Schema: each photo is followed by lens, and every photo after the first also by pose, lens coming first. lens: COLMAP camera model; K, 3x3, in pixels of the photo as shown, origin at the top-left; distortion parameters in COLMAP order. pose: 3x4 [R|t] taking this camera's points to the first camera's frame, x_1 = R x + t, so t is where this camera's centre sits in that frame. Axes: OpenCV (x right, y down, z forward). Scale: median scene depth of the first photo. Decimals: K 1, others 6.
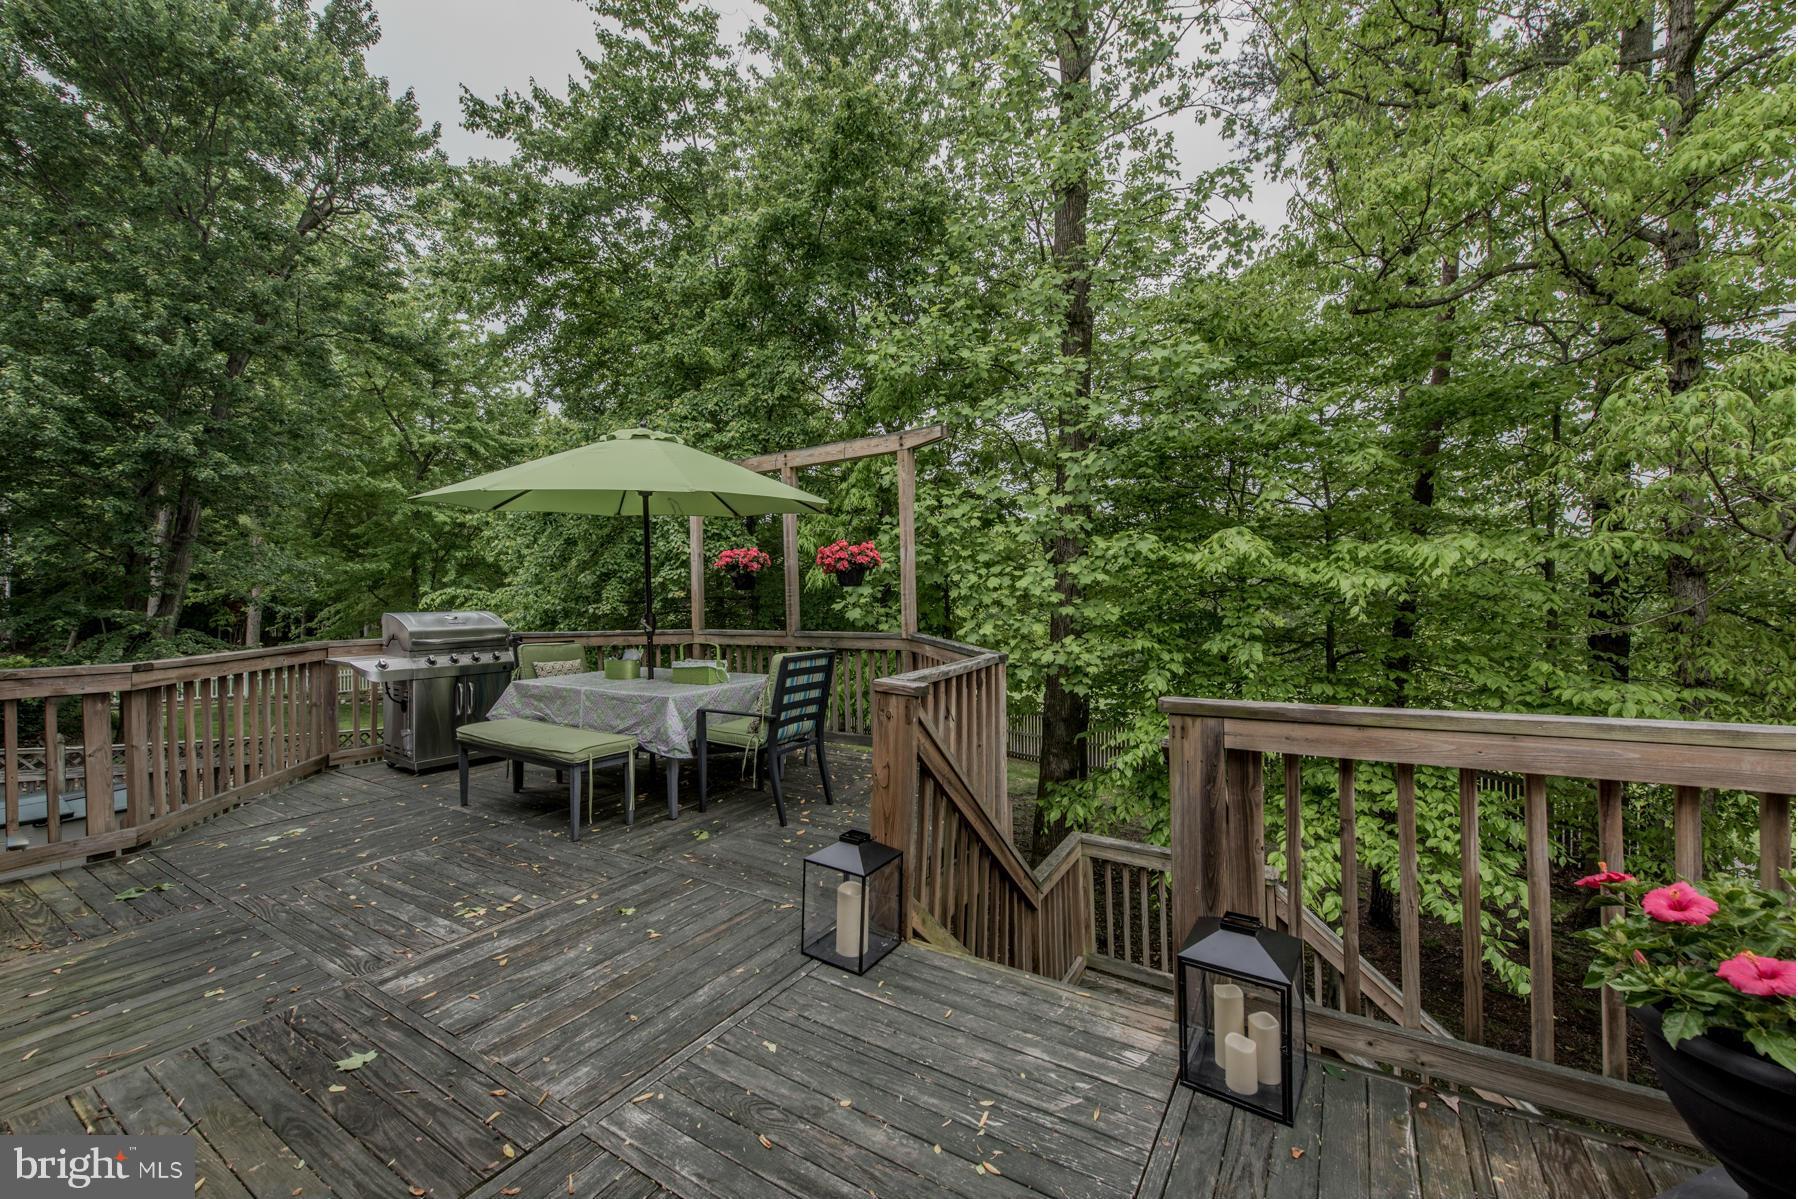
lens RADIAL K [[704.4, 0, 904.5], [0, 704.4, 593.5], [0, 0, 1]] dist [0.010243, -0.001725]
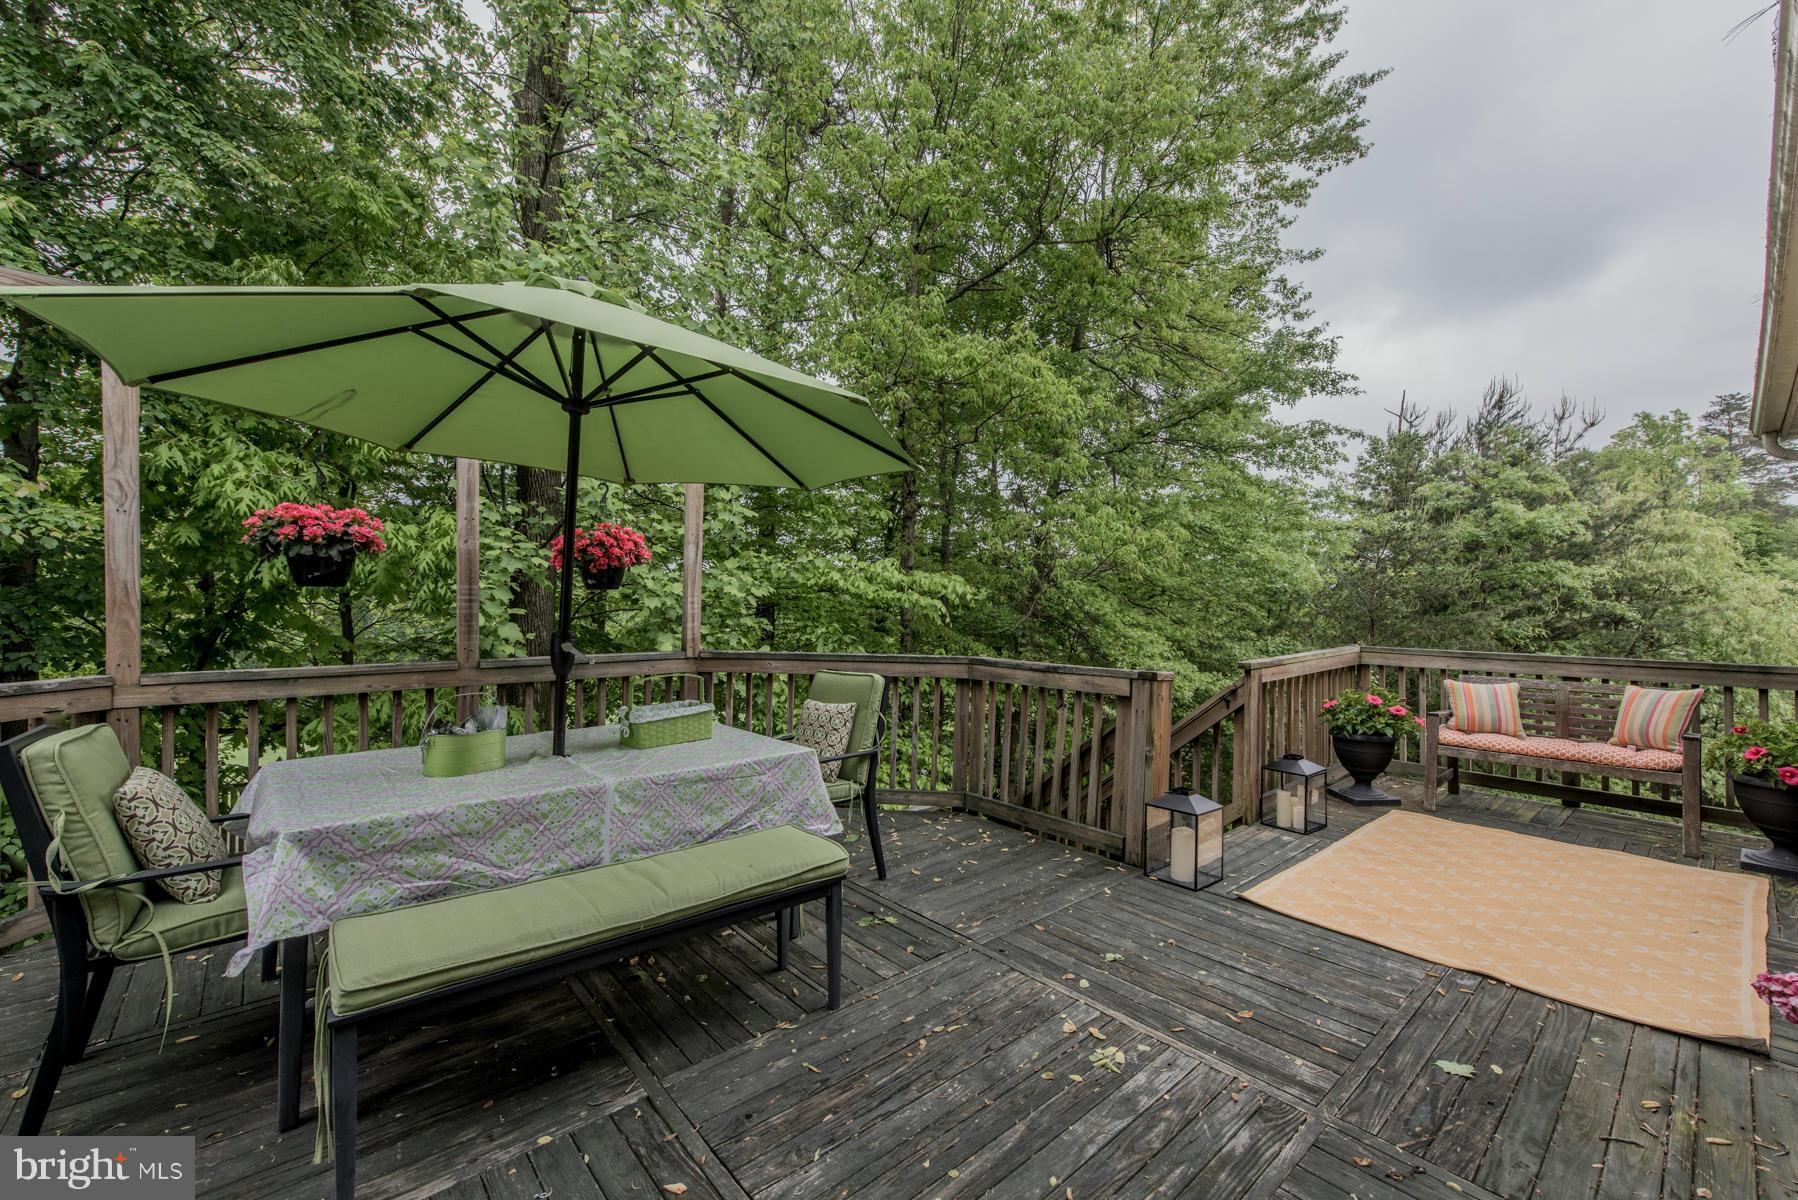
lens RADIAL K [[743.8, 0, 901.7], [0, 743.8, 606.9], [0, 0, 1]] dist [0.004133, 0.000314]
pose [[0.282893, 0.008080, 0.959117, -1.478157], [-0.009887, 0.999936, -0.005507, 0.021242], [-0.959100, -0.007925, 0.282955, 1.076897]]
